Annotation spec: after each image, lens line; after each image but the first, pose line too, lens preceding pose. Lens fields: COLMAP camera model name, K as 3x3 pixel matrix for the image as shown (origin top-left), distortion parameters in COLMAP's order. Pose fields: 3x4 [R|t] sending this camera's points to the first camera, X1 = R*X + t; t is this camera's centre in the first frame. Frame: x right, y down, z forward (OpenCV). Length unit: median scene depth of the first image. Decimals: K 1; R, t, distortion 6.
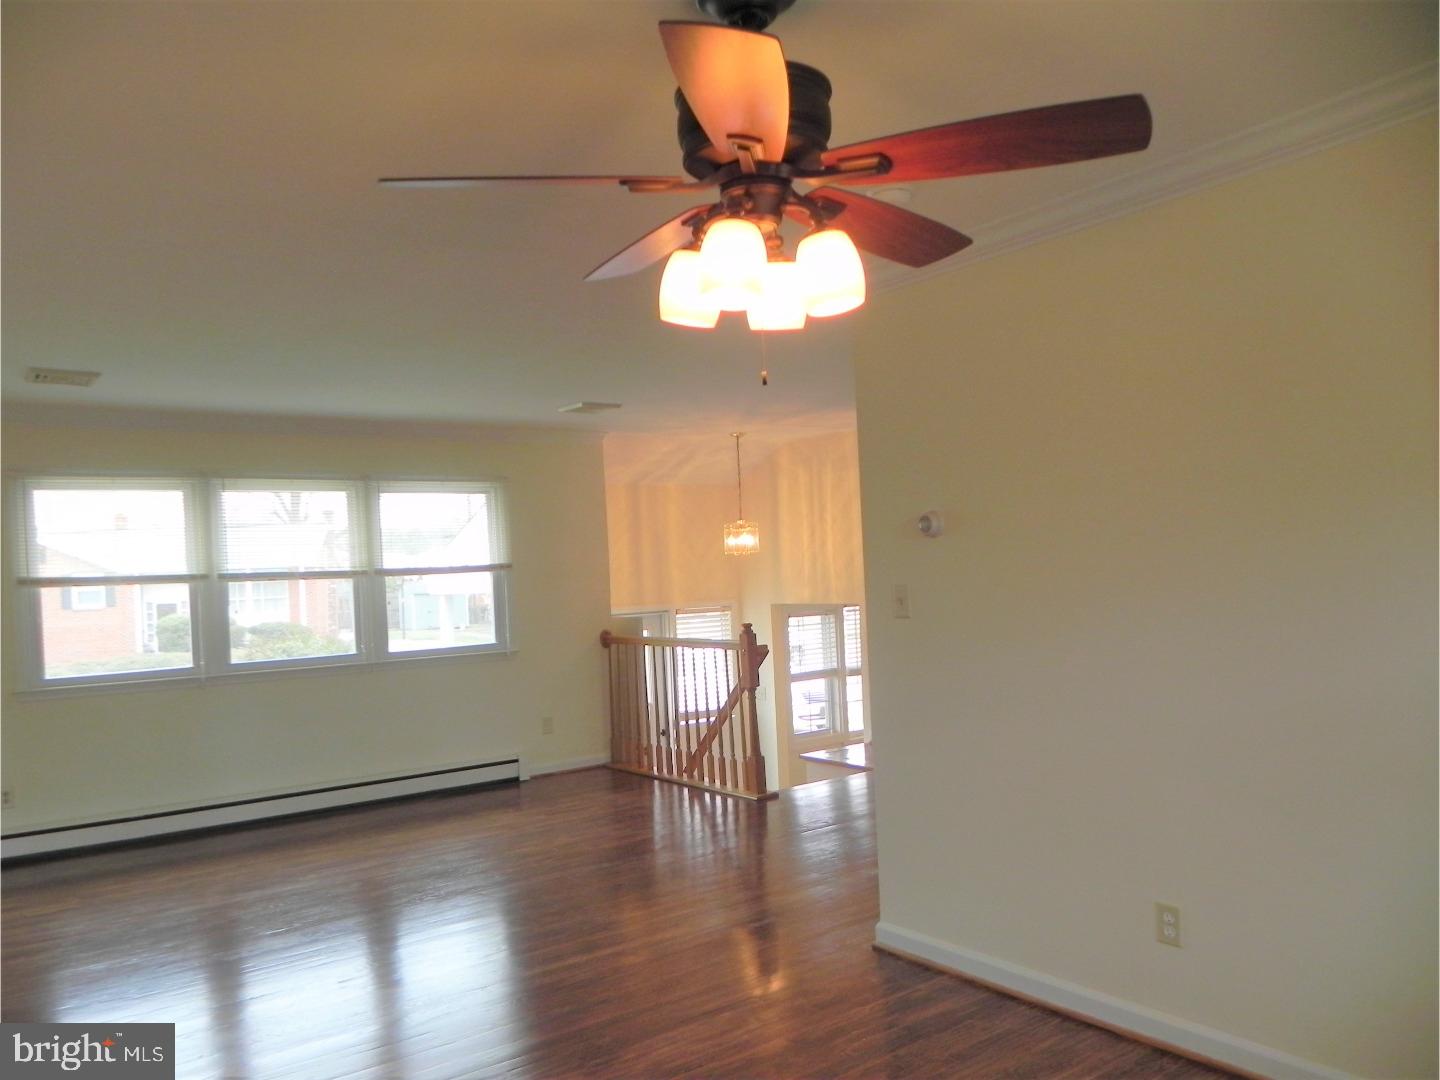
lens RADIAL K [[1094.6, 0, 704.2], [0, 1094.6, 573.3], [0, 0, 1]] dist [0.020498, 0.000567]
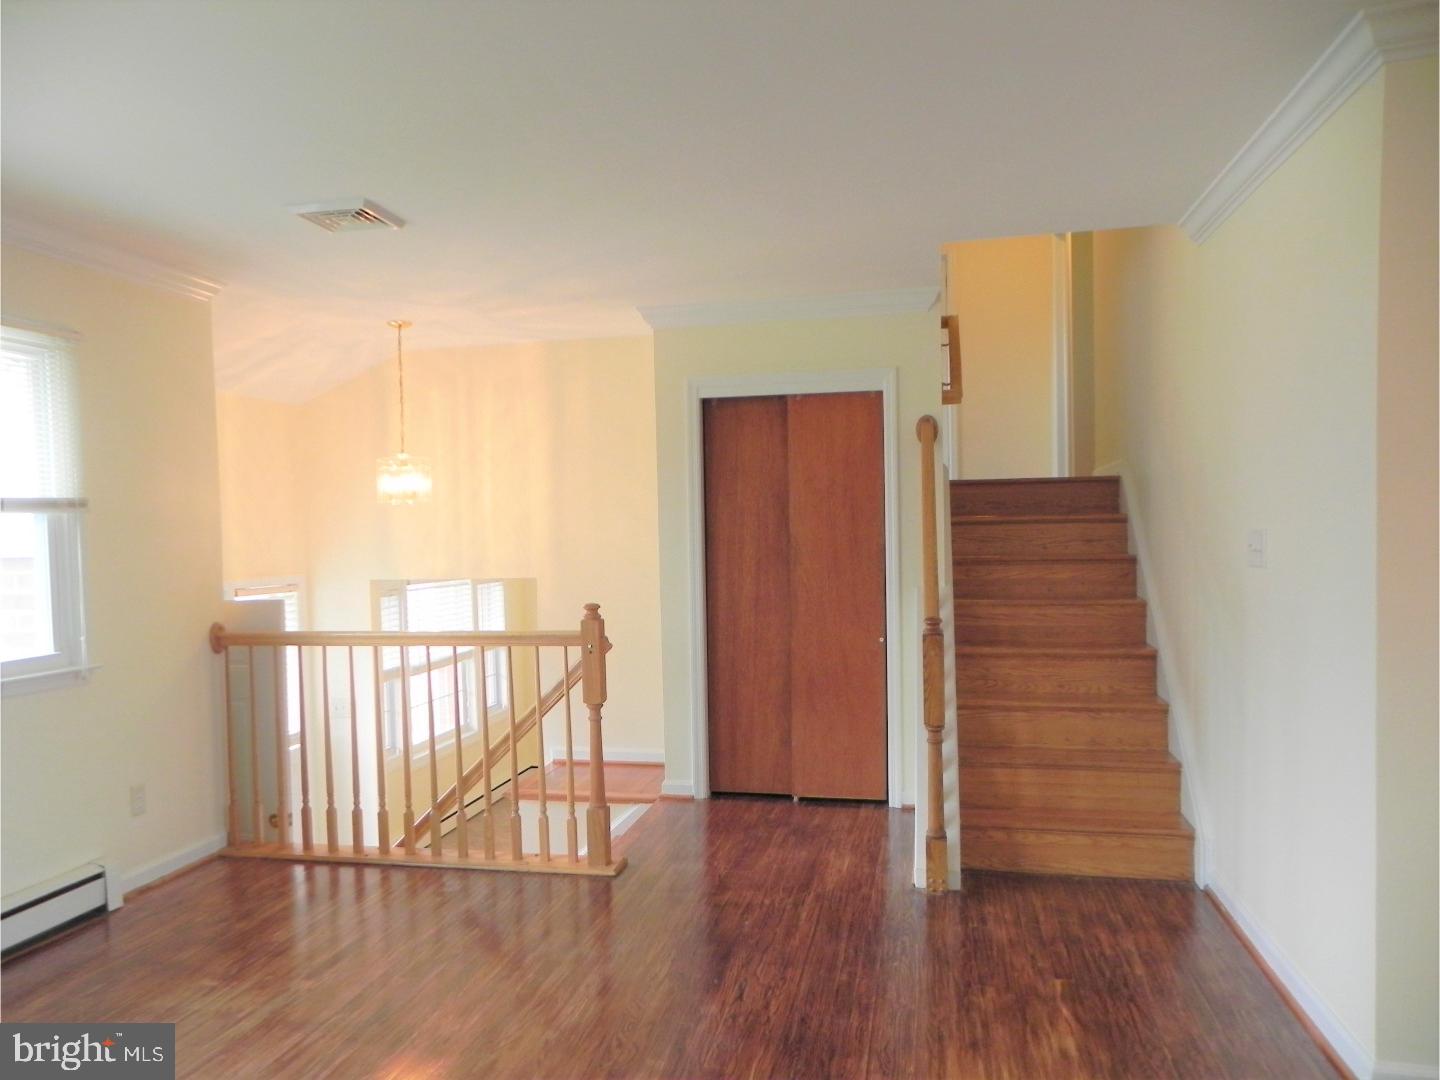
lens RADIAL K [[1108.4, 0, 718.7], [0, 1108.4, 572.1], [0, 0, 1]] dist [-0.000780, -0.007735]
pose [[0.764754, 0.000080, 0.644322, -0.285017], [-0.008384, 0.999917, 0.009827, 0.017964], [-0.644267, -0.012918, 0.764691, 0.402897]]
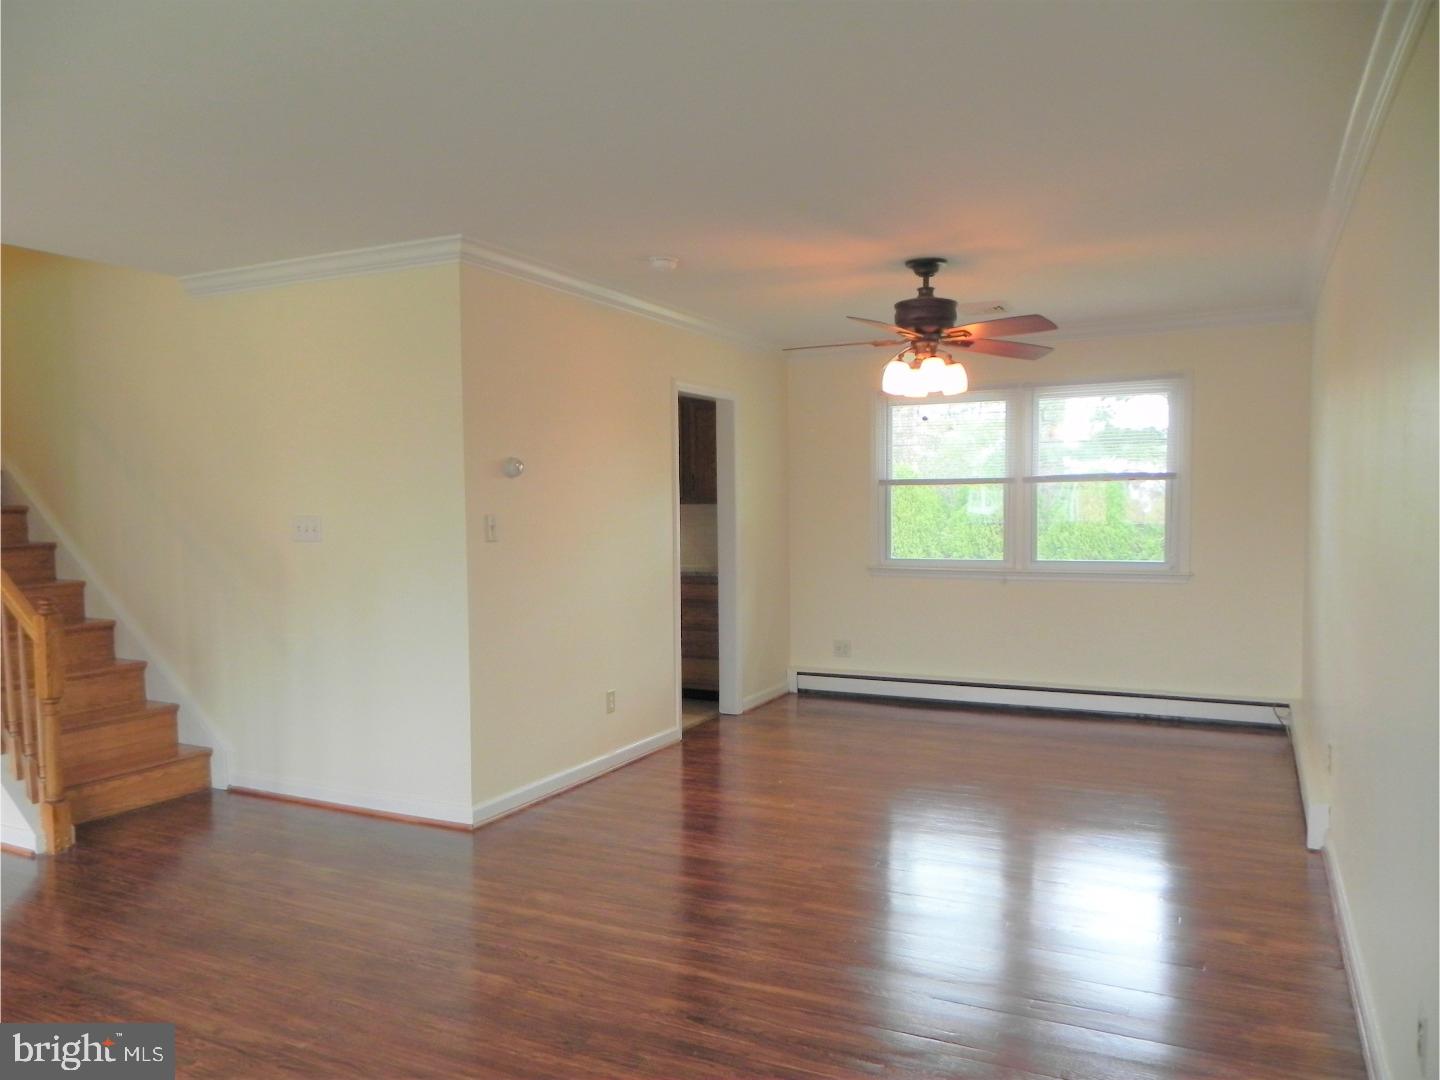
lens RADIAL K [[1094.6, 0, 704.2], [0, 1094.6, 573.3], [0, 0, 1]] dist [0.020498, 0.000567]
pose [[-0.415960, -0.023548, 0.909078, -0.492309], [0.033002, 0.998615, 0.040968, 0.017024], [-0.908784, 0.047043, -0.414607, 0.626213]]
